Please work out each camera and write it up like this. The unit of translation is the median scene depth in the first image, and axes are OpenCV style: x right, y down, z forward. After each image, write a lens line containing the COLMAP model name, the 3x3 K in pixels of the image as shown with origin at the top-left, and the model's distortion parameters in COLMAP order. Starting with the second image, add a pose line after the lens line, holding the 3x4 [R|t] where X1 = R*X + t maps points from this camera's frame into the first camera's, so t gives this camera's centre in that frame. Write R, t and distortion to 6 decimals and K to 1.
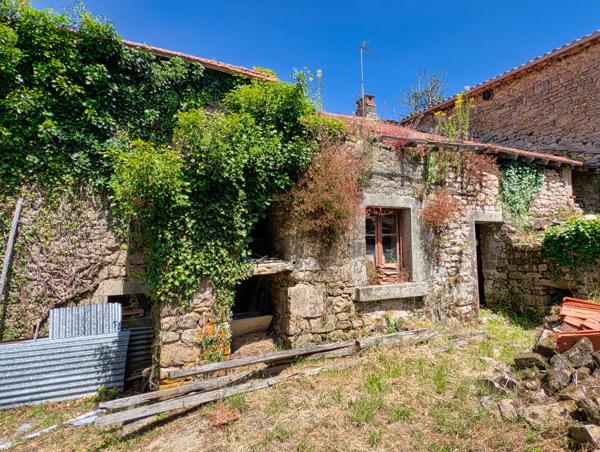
lens RADIAL K [[386.7, 0, 300.0], [0, 386.7, 226.0], [0, 0, 1]] dist [0.001321, -0.001780]
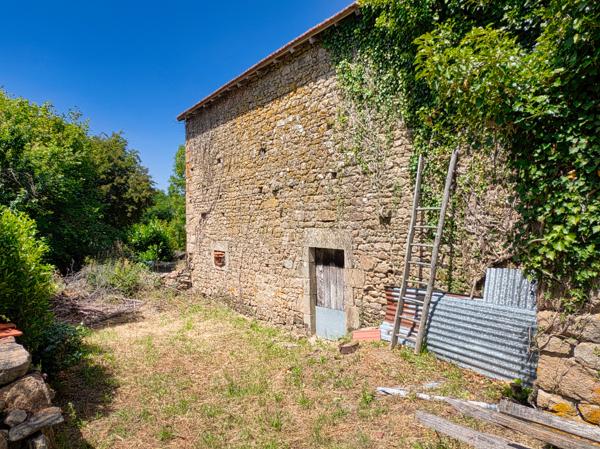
lens RADIAL K [[386.7, 0, 300.0], [0, 386.7, 224.5], [0, 0, 1]] dist [0.001321, -0.001780]
pose [[0.179585, 0.036645, -0.983060, 0.145289], [0.094616, 0.994030, 0.054339, 0.031128], [0.979182, -0.102772, 0.175046, 0.466331]]
